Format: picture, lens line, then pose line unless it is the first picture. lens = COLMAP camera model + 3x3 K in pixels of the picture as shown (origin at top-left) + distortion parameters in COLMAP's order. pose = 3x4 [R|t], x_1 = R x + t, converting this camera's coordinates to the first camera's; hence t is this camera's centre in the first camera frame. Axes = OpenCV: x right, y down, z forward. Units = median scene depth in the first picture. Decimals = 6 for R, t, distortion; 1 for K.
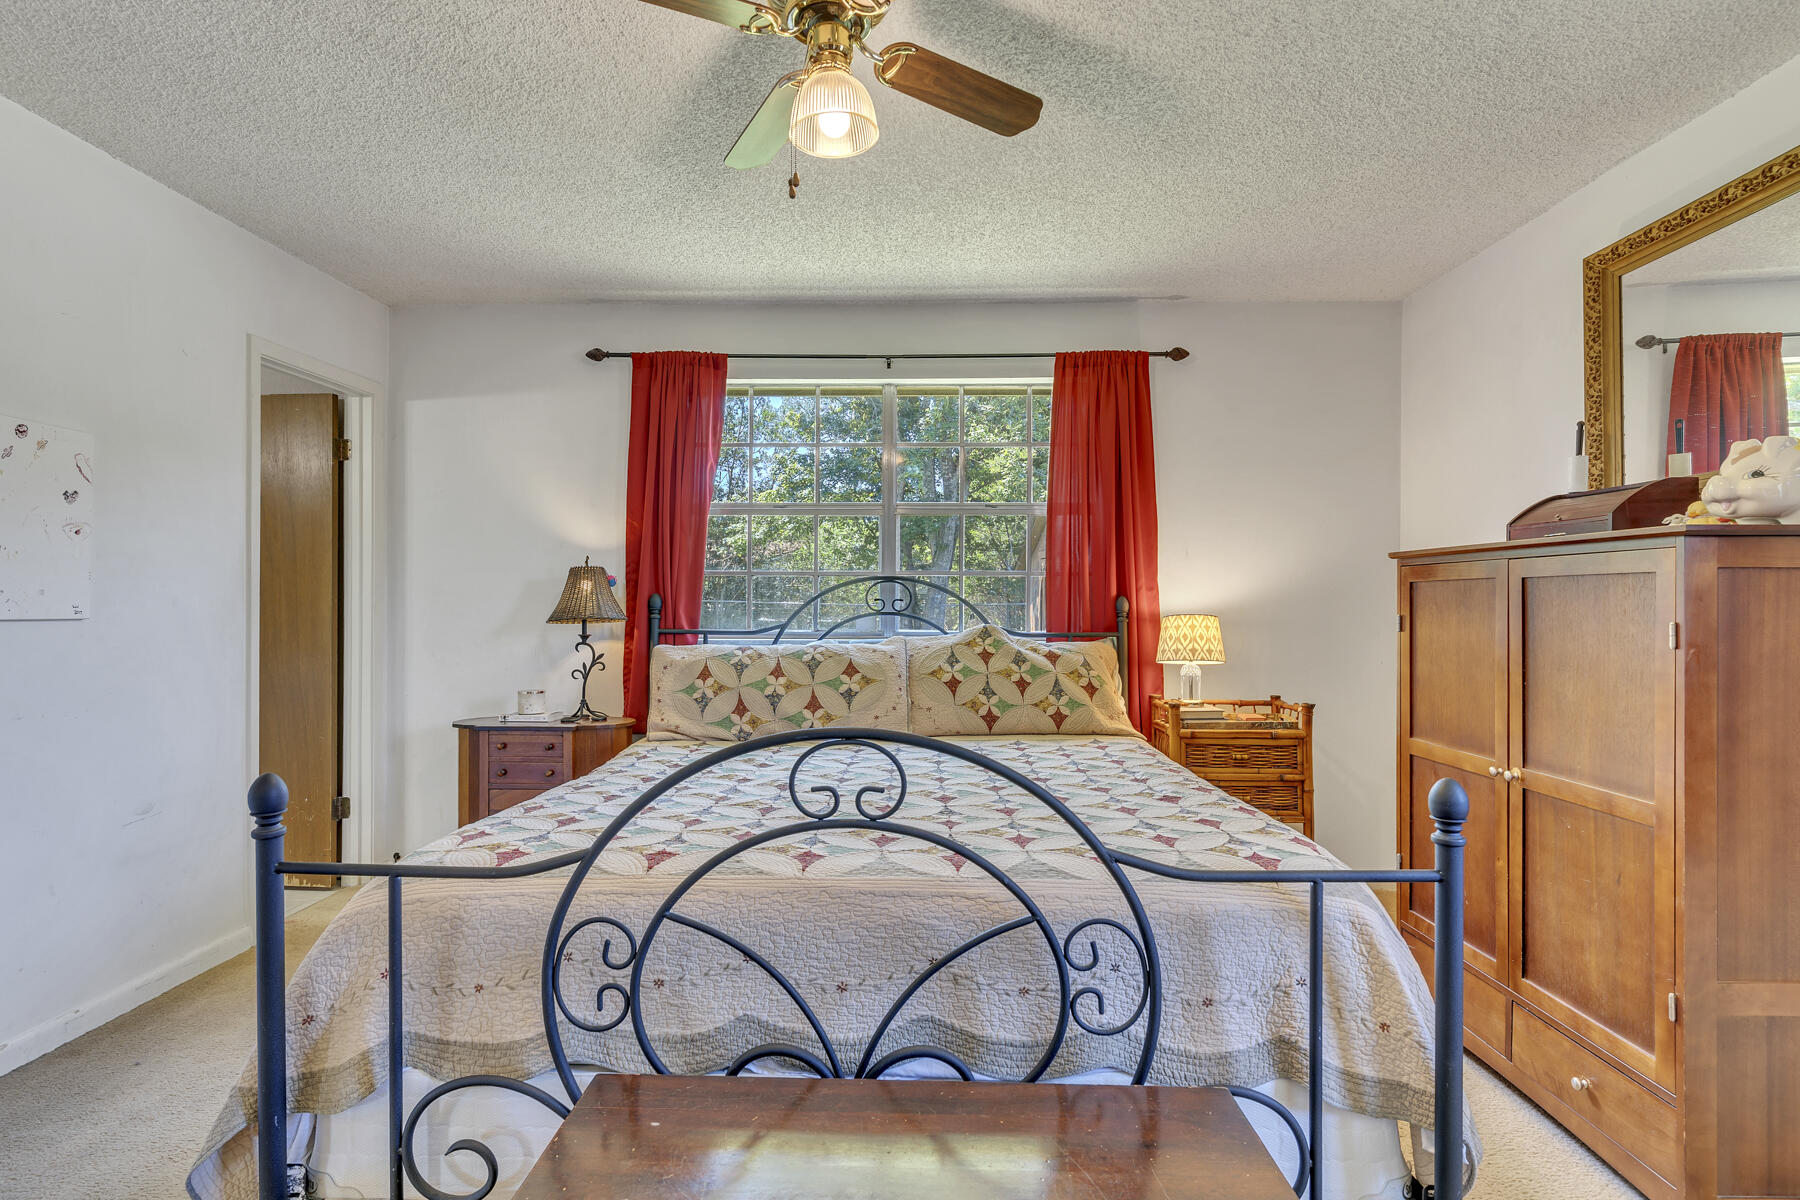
lens RADIAL K [[889.8, 0, 901.1], [0, 889.8, 606.4], [0, 0, 1]] dist [0.002124, 0.000186]
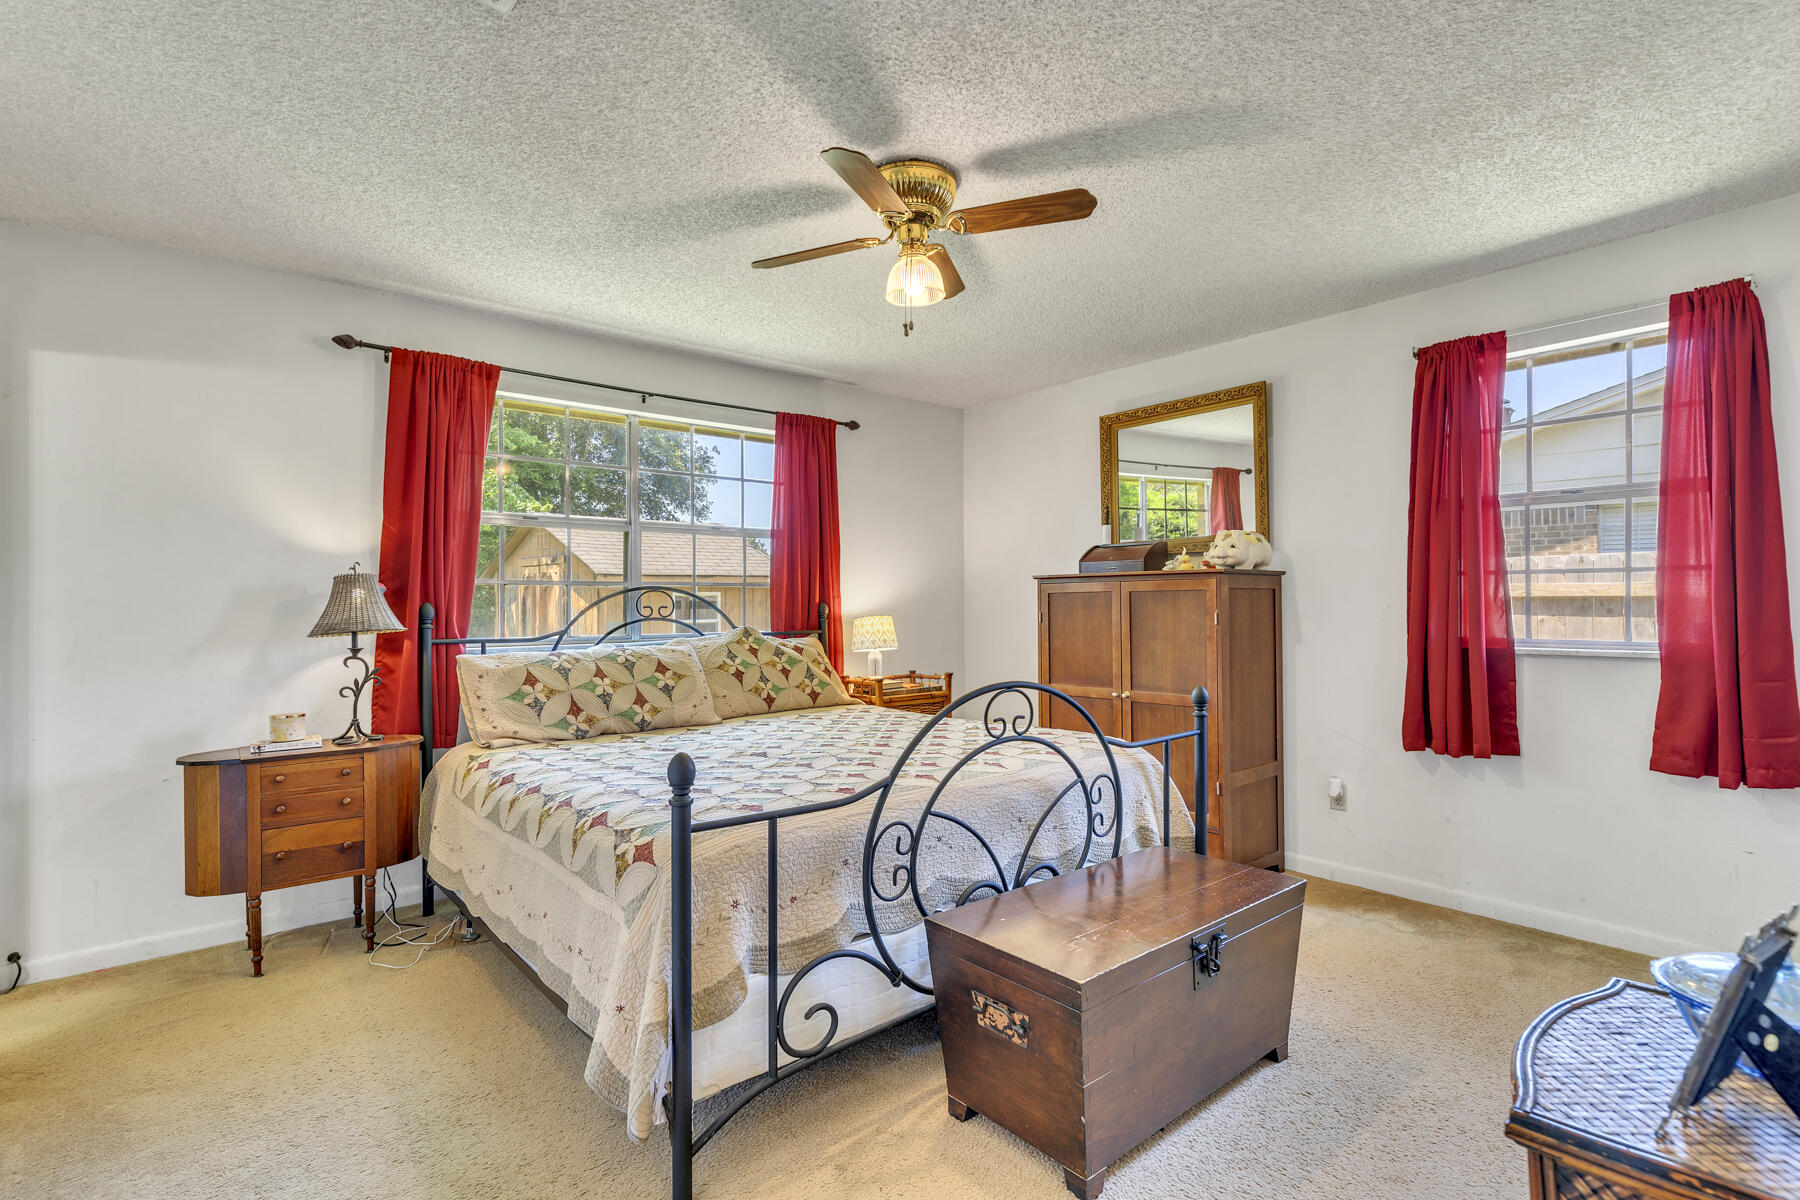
lens RADIAL K [[852.4, 0, 897.2], [0, 852.4, 603.8], [0, 0, 1]] dist [0.001097, 0.000680]
pose [[0.752648, -0.007027, 0.658385, -0.553830], [0.013371, 0.999900, -0.004614, -0.002315], [-0.658287, 0.012276, 0.752667, -0.030448]]
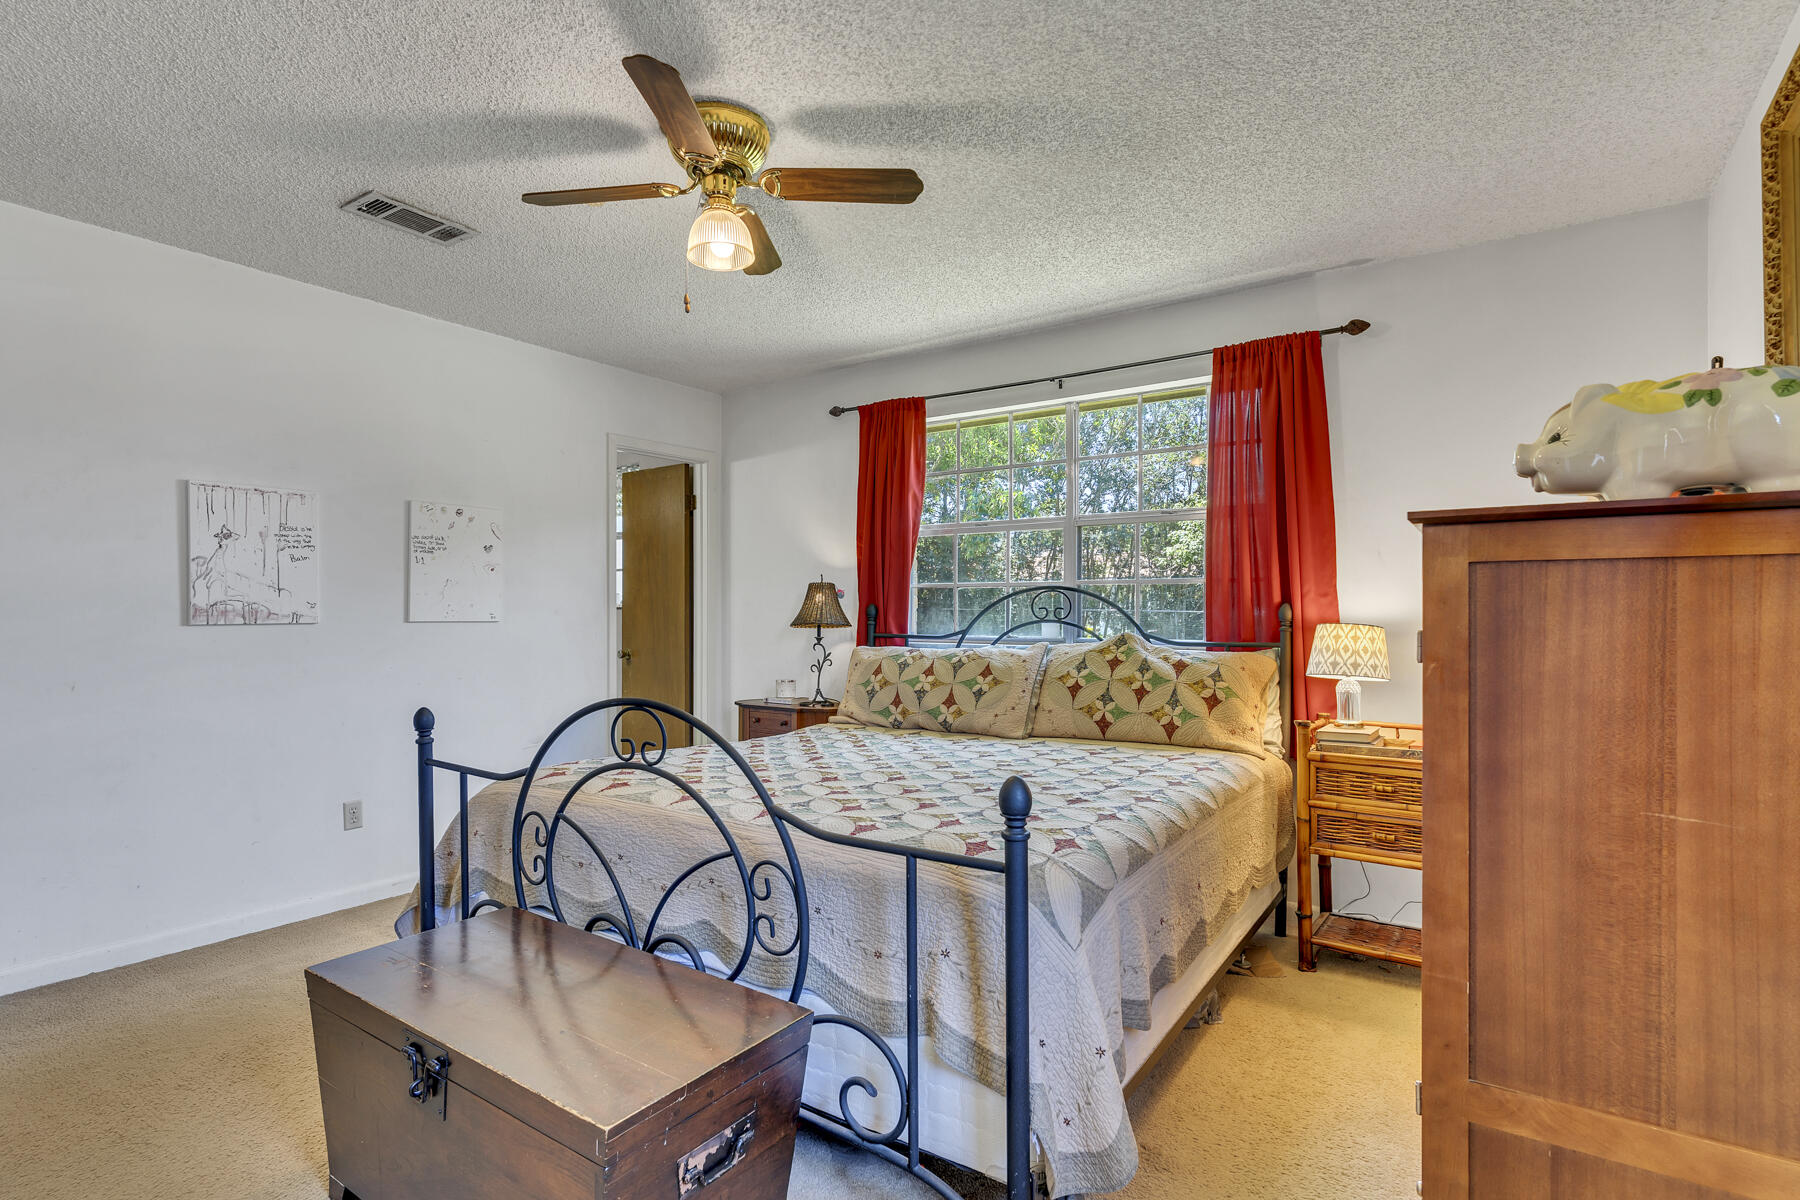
lens RADIAL K [[880.5, 0, 900.9], [0, 880.5, 619.7], [0, 0, 1]] dist [0.000106, 0.000211]
pose [[0.833963, 0.003130, -0.551812, 0.459359], [-0.001385, 0.999993, 0.003580, 0.002960], [0.551819, -0.002221, 0.833961, 0.029821]]
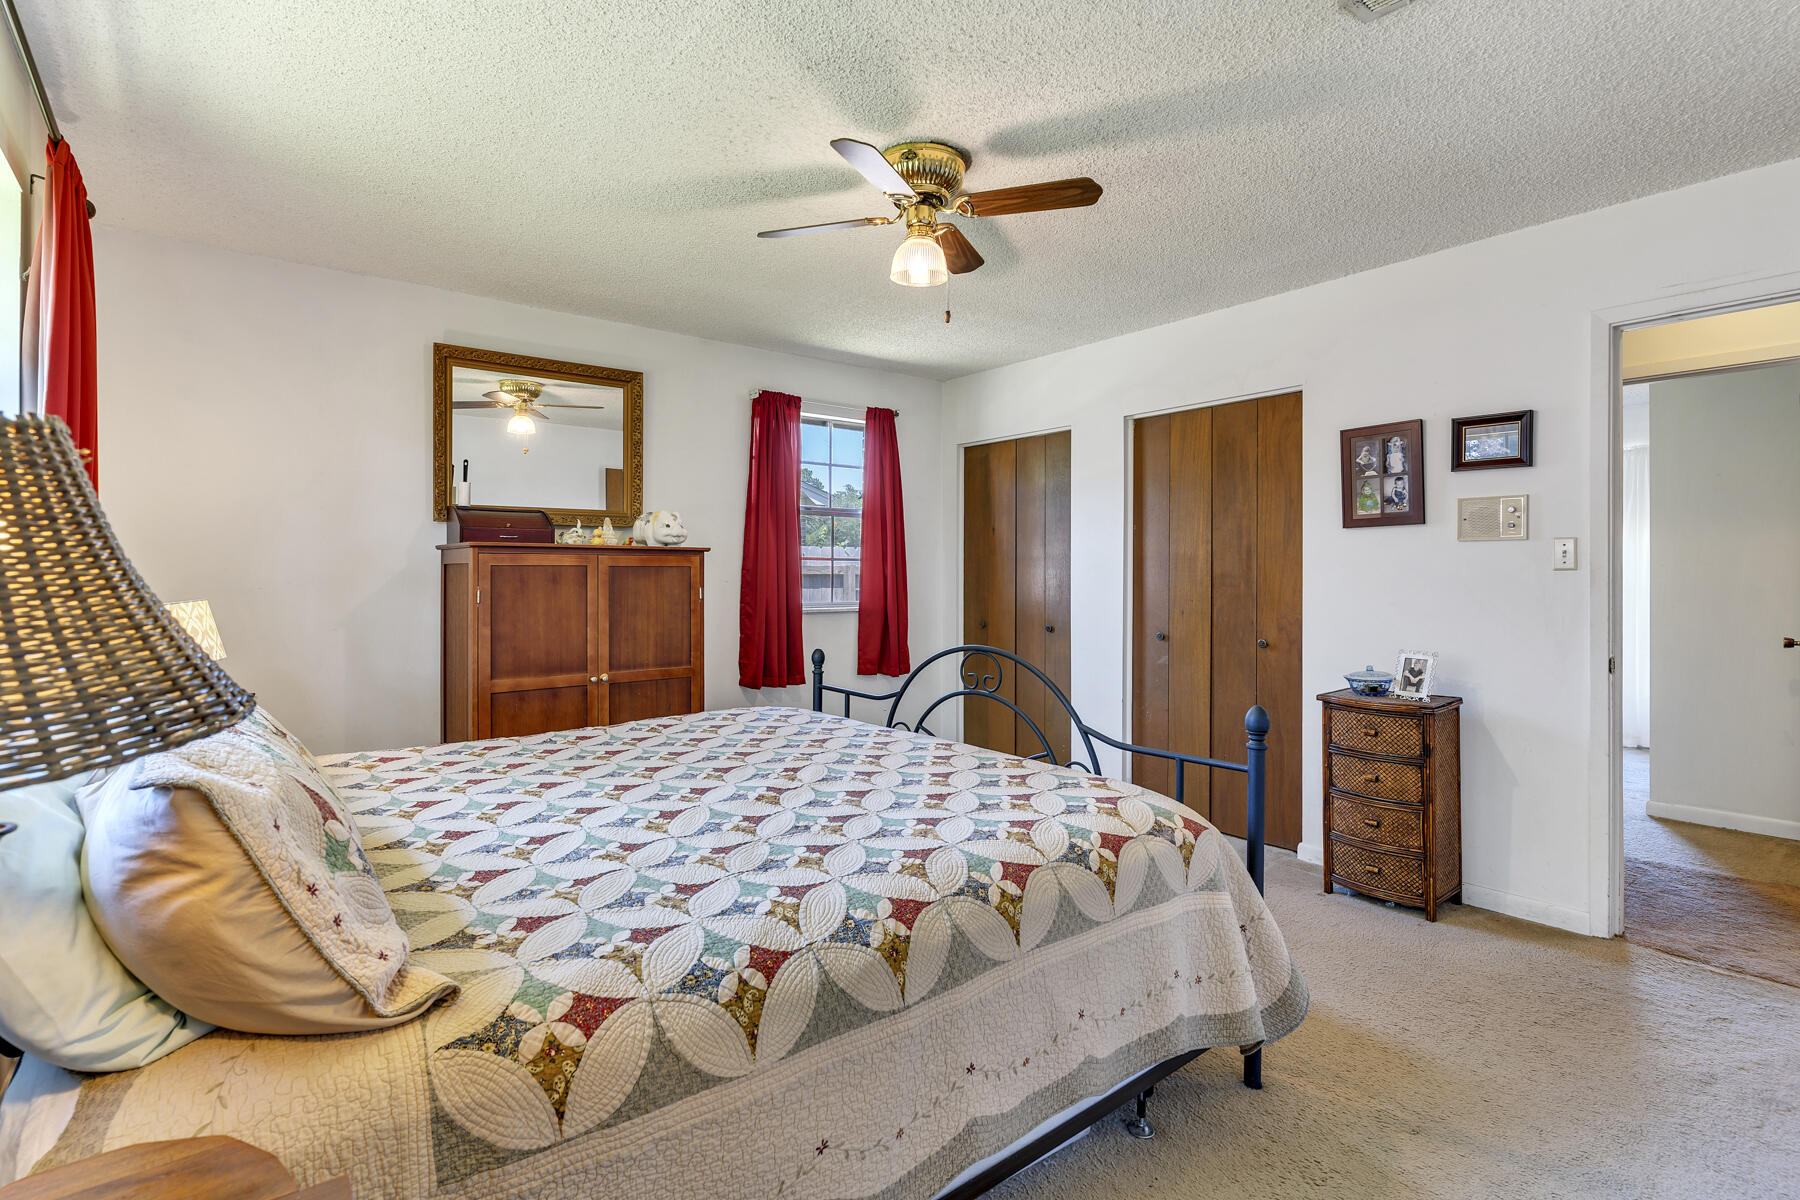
lens RADIAL K [[868.6, 0, 900.6], [0, 868.6, 568.6], [0, 0, 1]] dist [-0.001796, -0.000437]
pose [[-0.641694, 0.000656, 0.766960, -0.632132], [0.002373, 0.999997, 0.001130, -0.016907], [-0.766957, 0.002545, -0.641693, 1.045915]]
